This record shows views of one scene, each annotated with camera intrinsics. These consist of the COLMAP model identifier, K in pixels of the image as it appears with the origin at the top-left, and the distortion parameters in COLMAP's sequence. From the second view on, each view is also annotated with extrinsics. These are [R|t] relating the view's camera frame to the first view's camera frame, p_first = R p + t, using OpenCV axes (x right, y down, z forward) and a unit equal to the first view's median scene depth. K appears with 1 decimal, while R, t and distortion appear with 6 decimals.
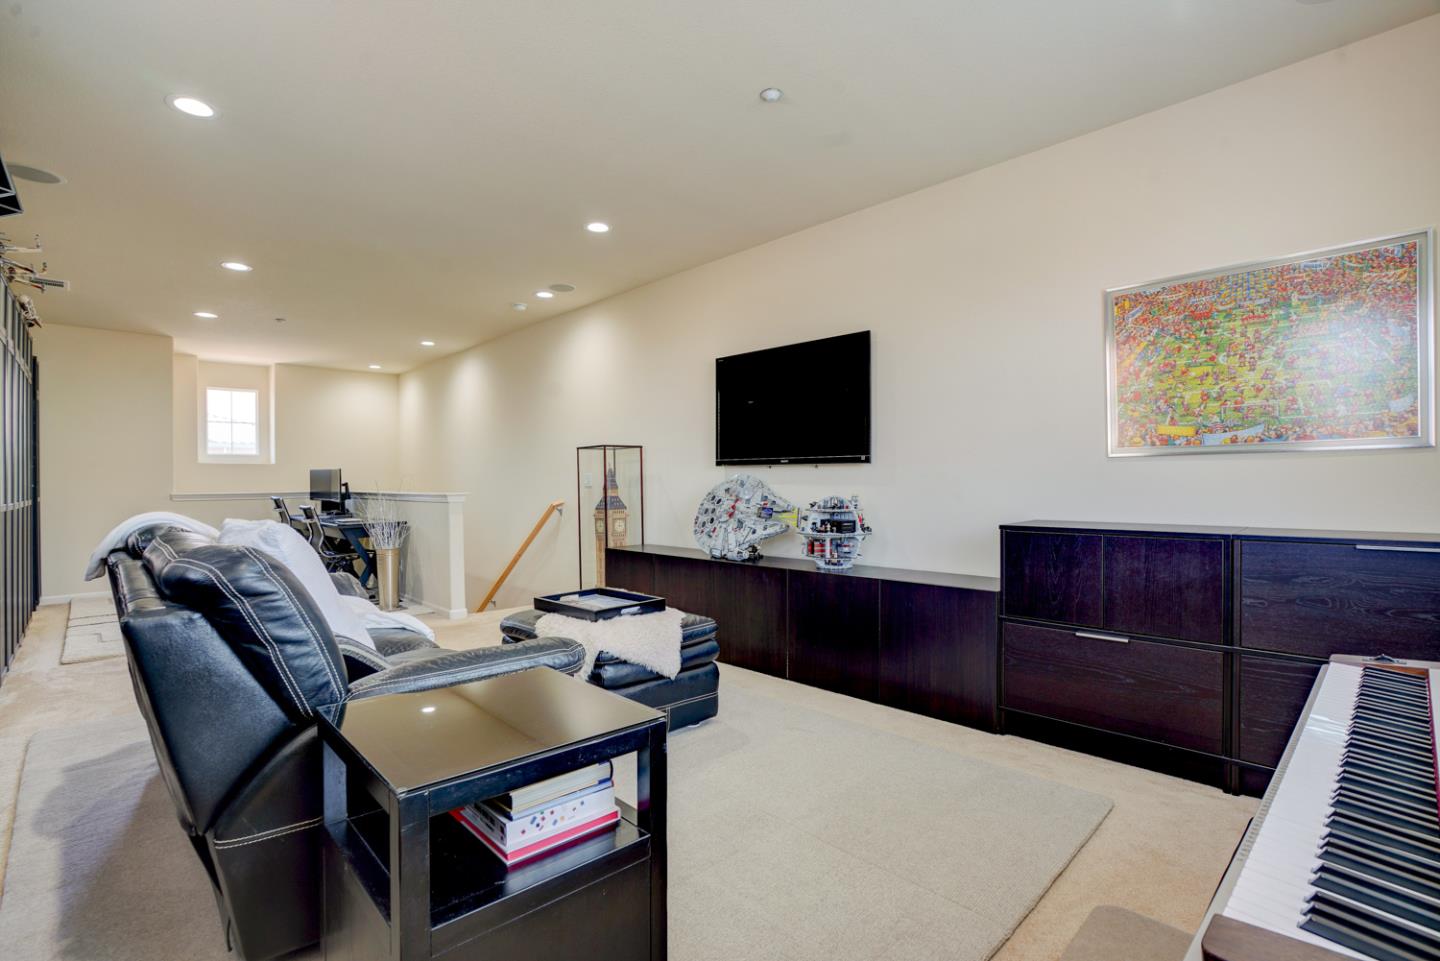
lens RADIAL K [[661.7, 0, 724.6], [0, 661.7, 484.9], [0, 0, 1]] dist [-0.054045, 0.017776]
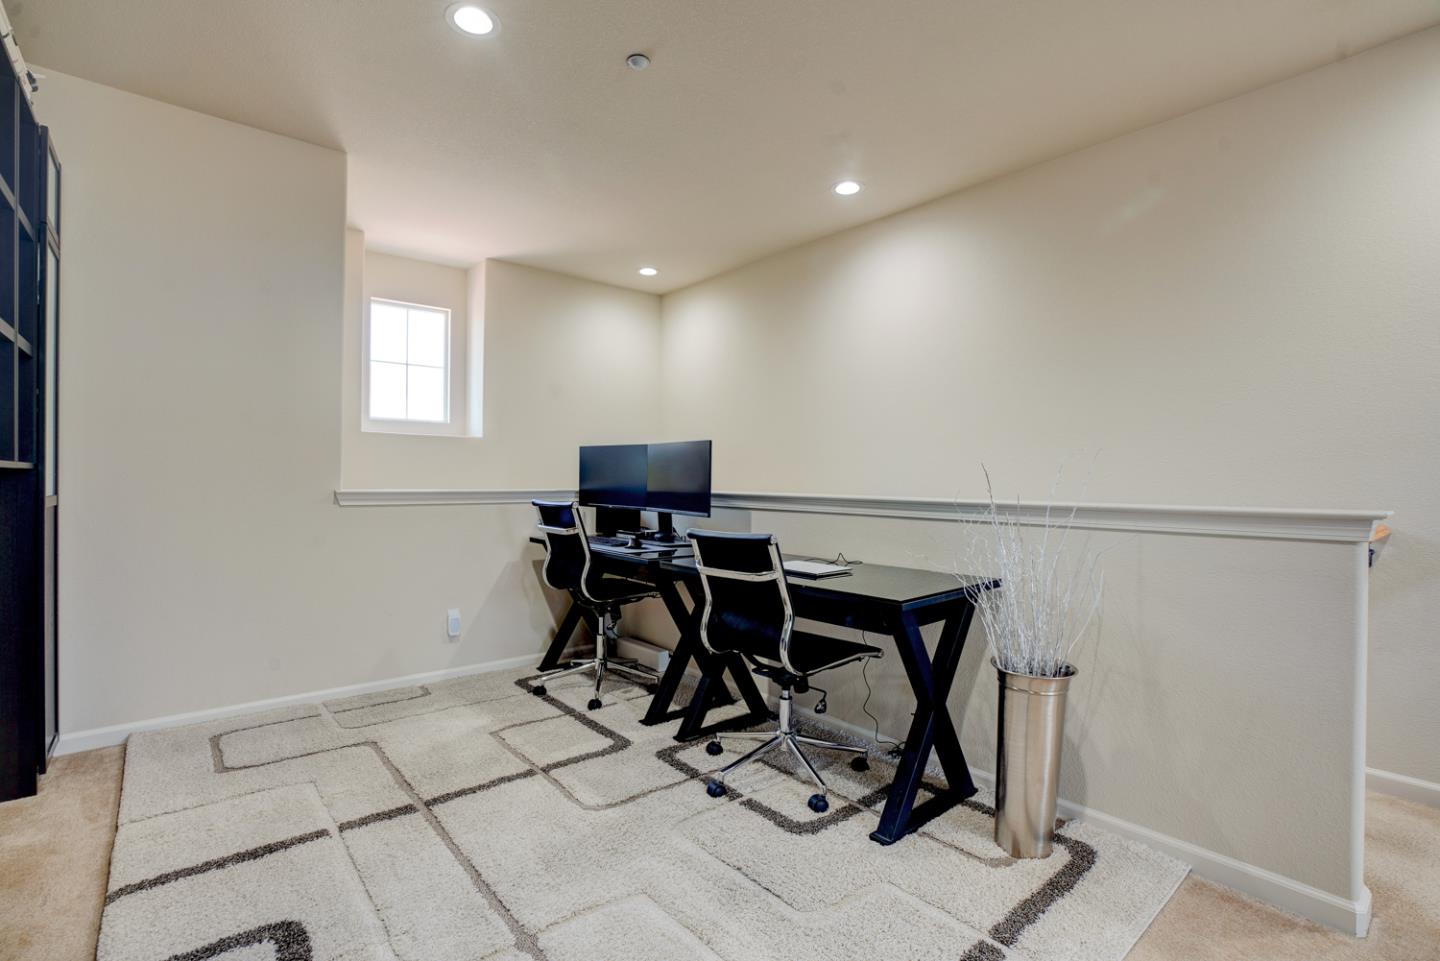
lens RADIAL K [[661.7, 0, 724.6], [0, 661.7, 484.9], [0, 0, 1]] dist [-0.054045, 0.017776]
pose [[0.997152, 0.016345, -0.073622, -0.453104], [-0.016115, 0.999863, 0.003707, 0.002933], [0.073673, -0.002510, 0.997279, 0.457384]]
